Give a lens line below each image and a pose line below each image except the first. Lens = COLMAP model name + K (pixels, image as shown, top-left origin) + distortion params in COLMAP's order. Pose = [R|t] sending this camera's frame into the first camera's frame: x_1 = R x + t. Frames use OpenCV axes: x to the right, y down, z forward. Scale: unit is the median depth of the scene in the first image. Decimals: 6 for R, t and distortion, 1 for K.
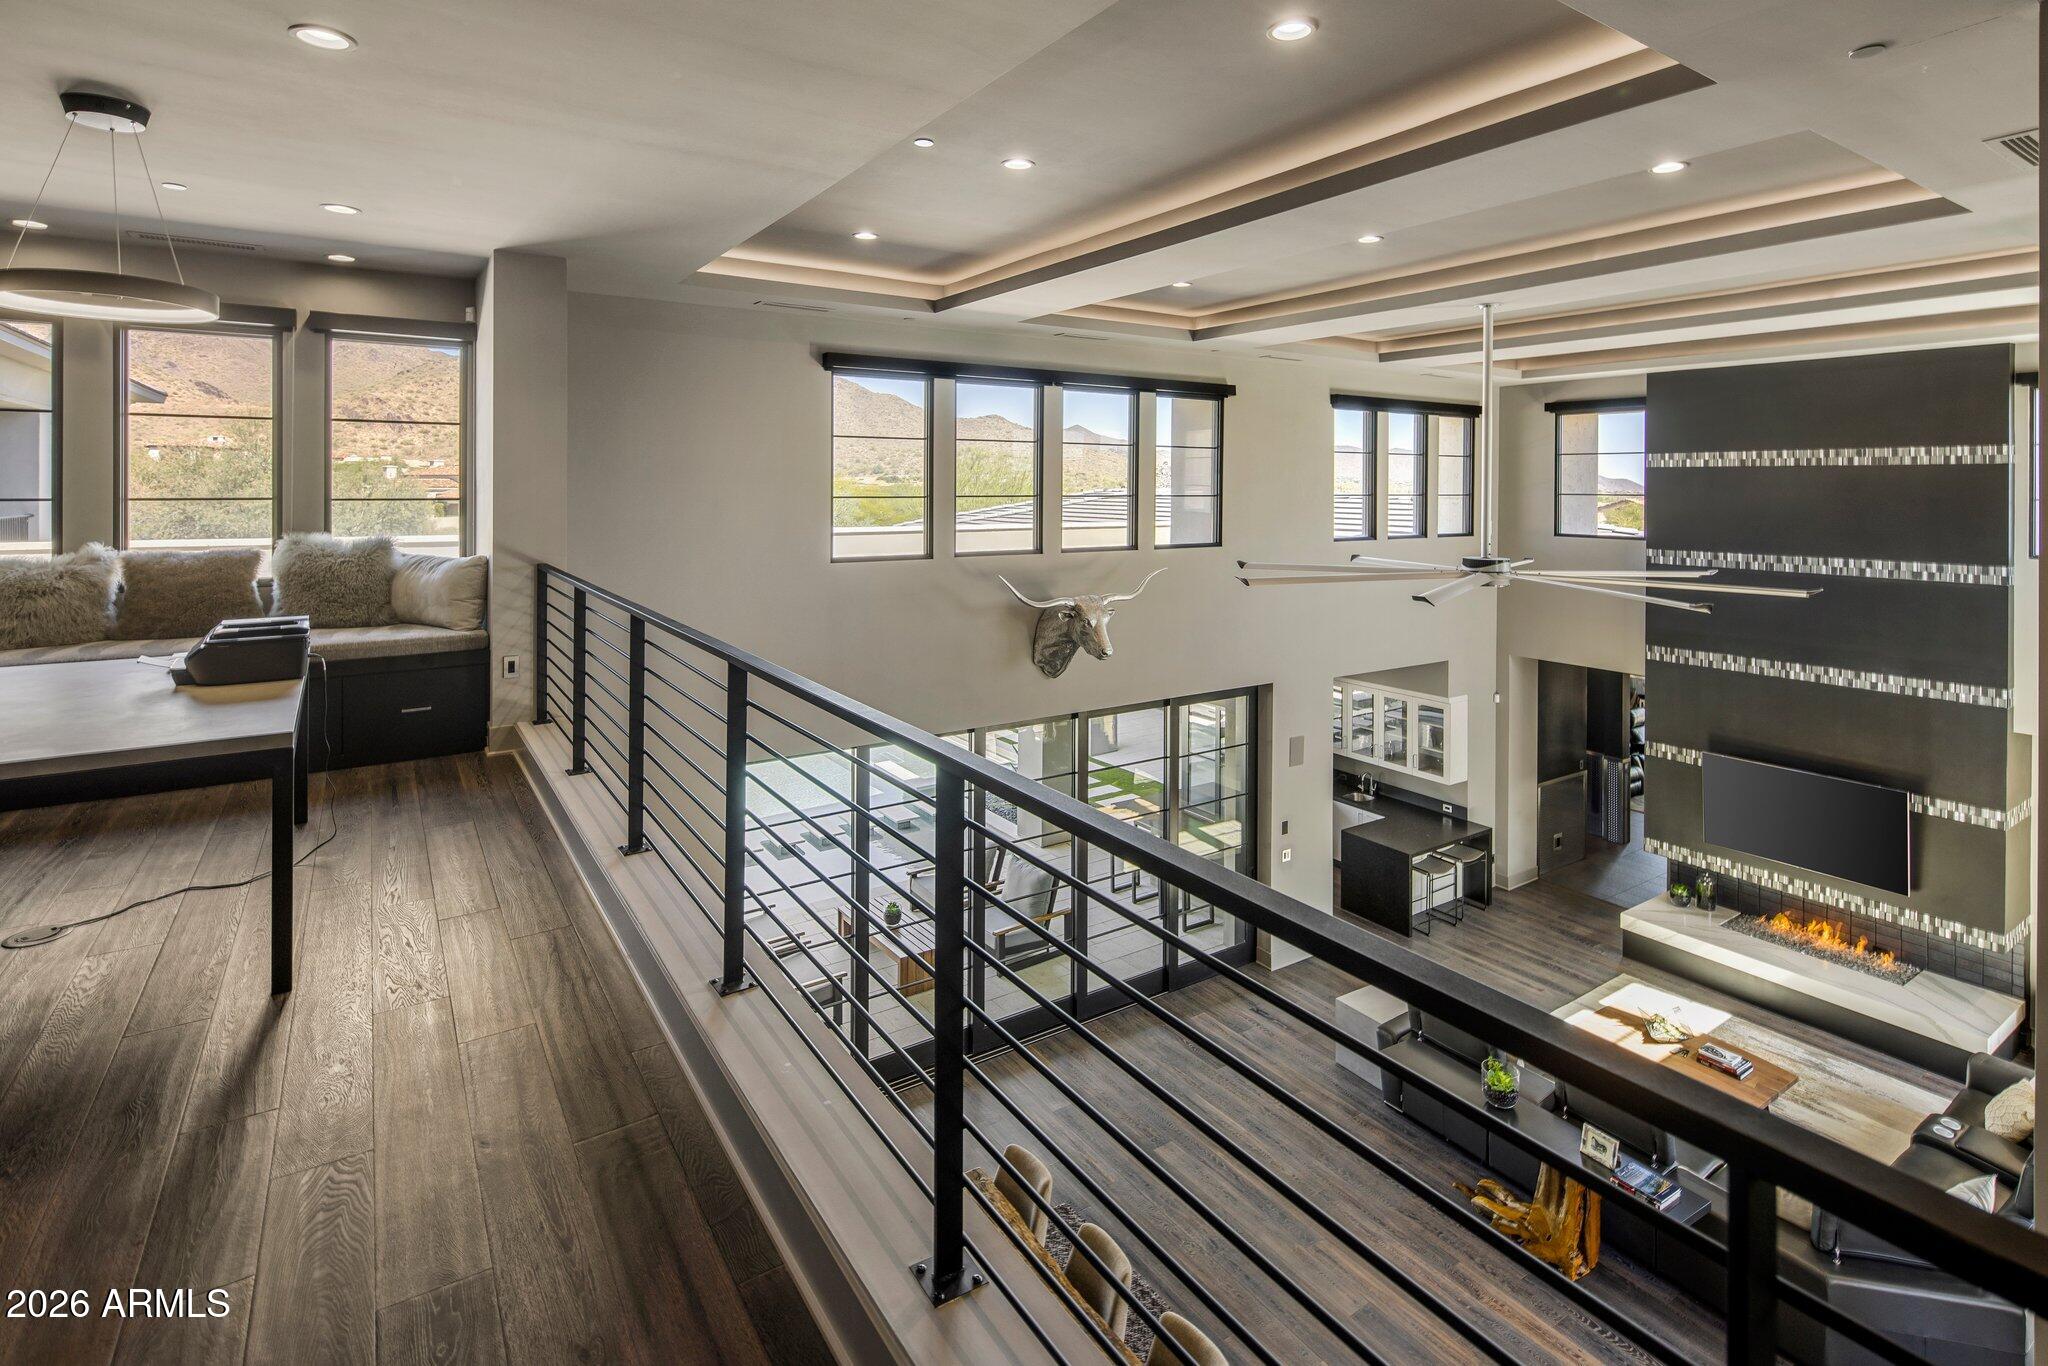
lens RADIAL K [[1025.3, 0, 1059.5], [0, 1025.3, 472.9], [0, 0, 1]] dist [-0.002667, -0.001272]
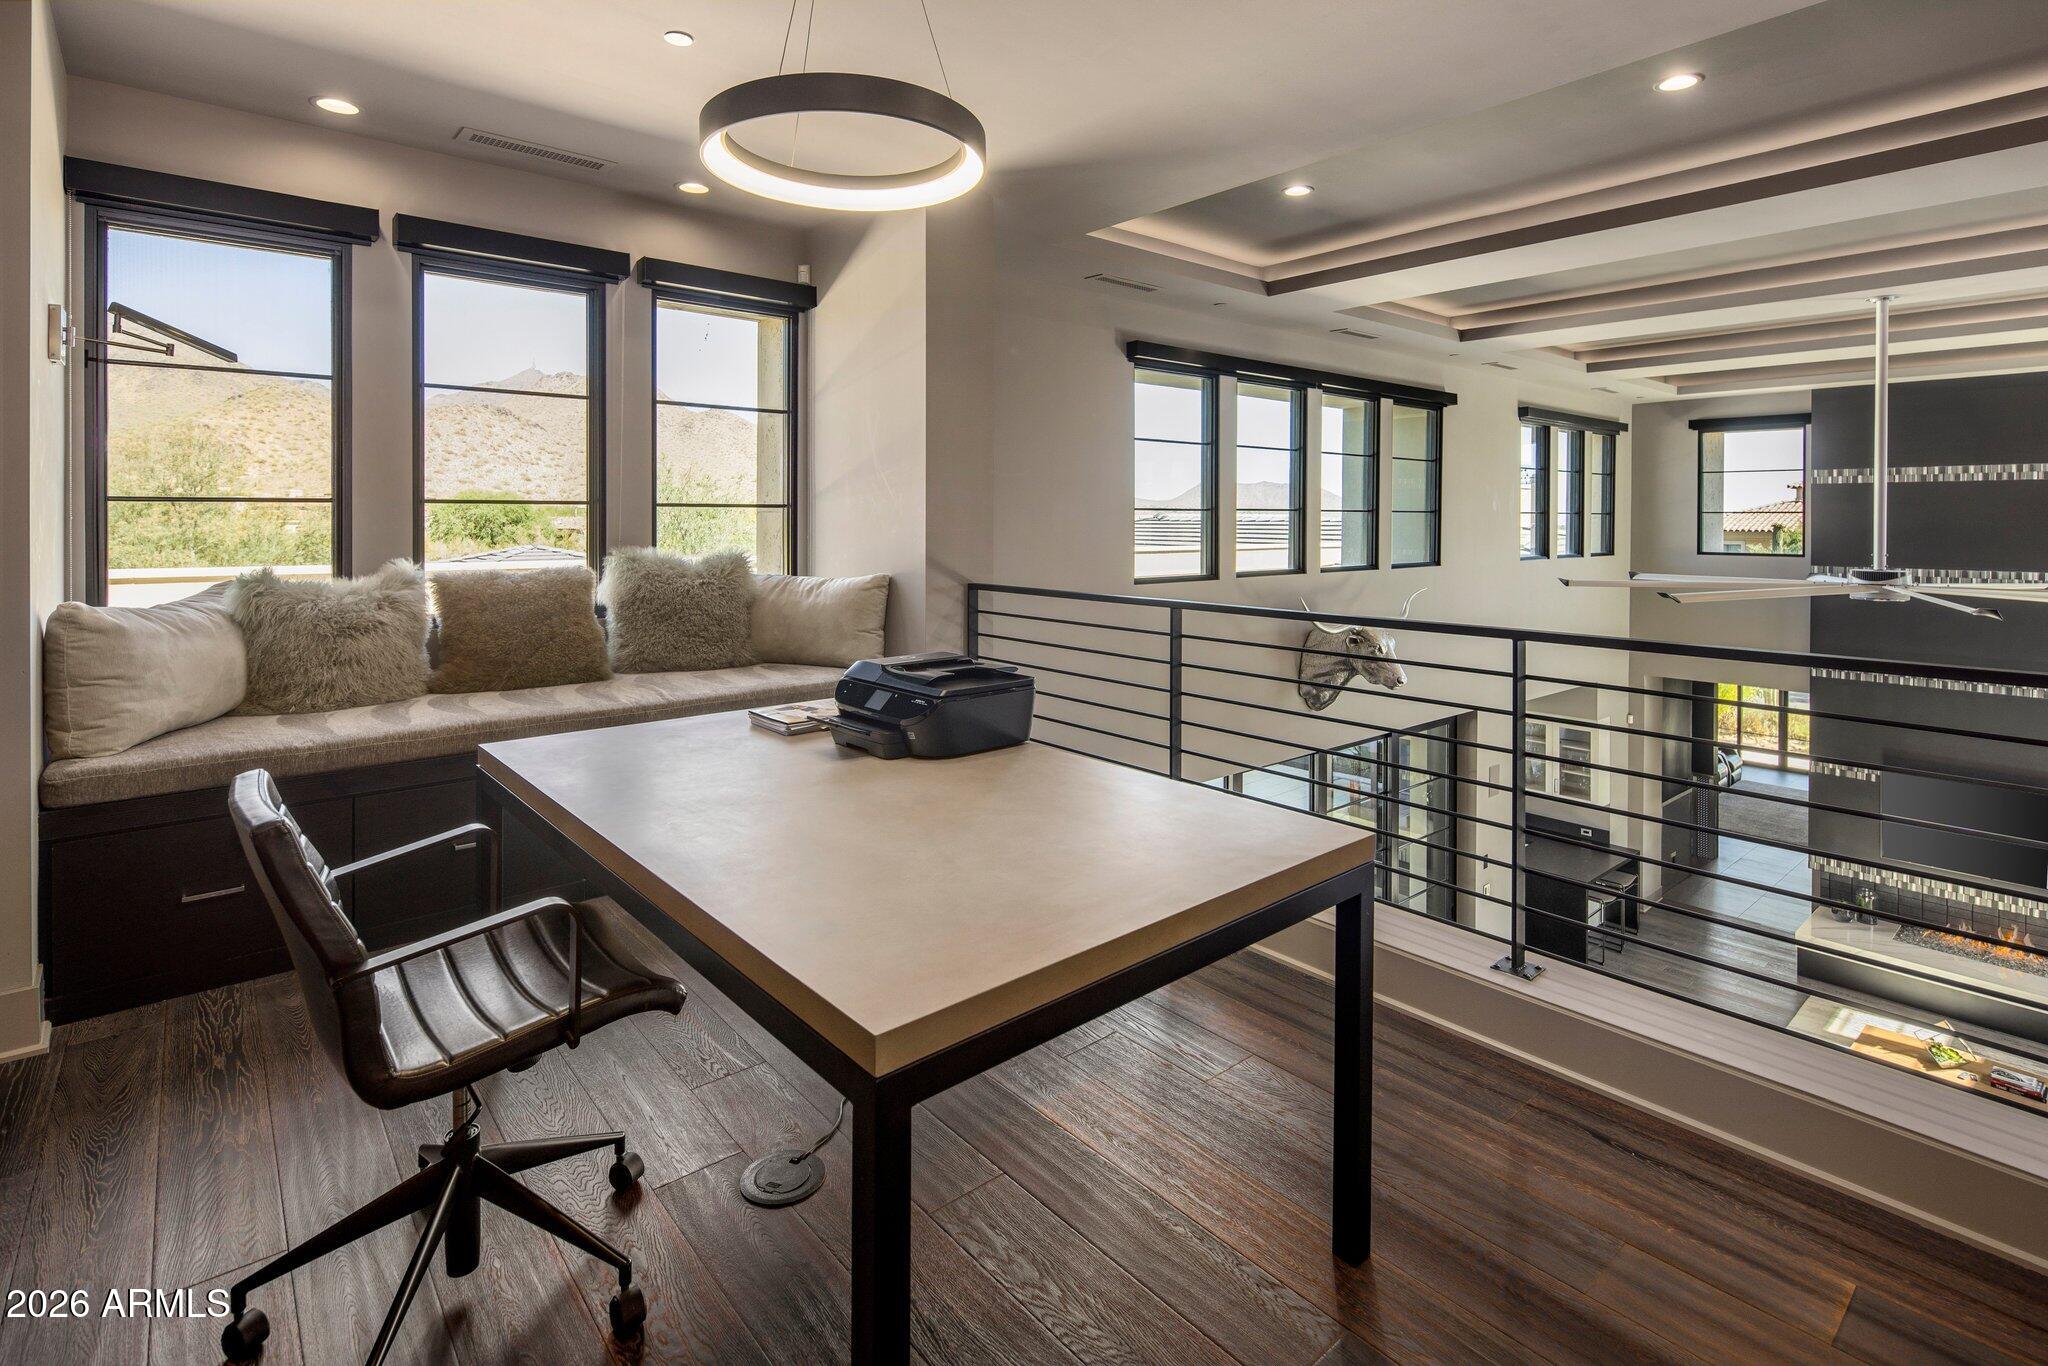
lens RADIAL K [[998.0, 0, 1022.6], [0, 998.0, 513.7], [0, 0, 1]] dist [0.001572, -0.001643]
pose [[0.992775, -0.001888, 0.119976, -0.538265], [0.001133, 0.999979, 0.006362, 0.029190], [-0.119985, -0.006180, 0.992756, 0.223924]]
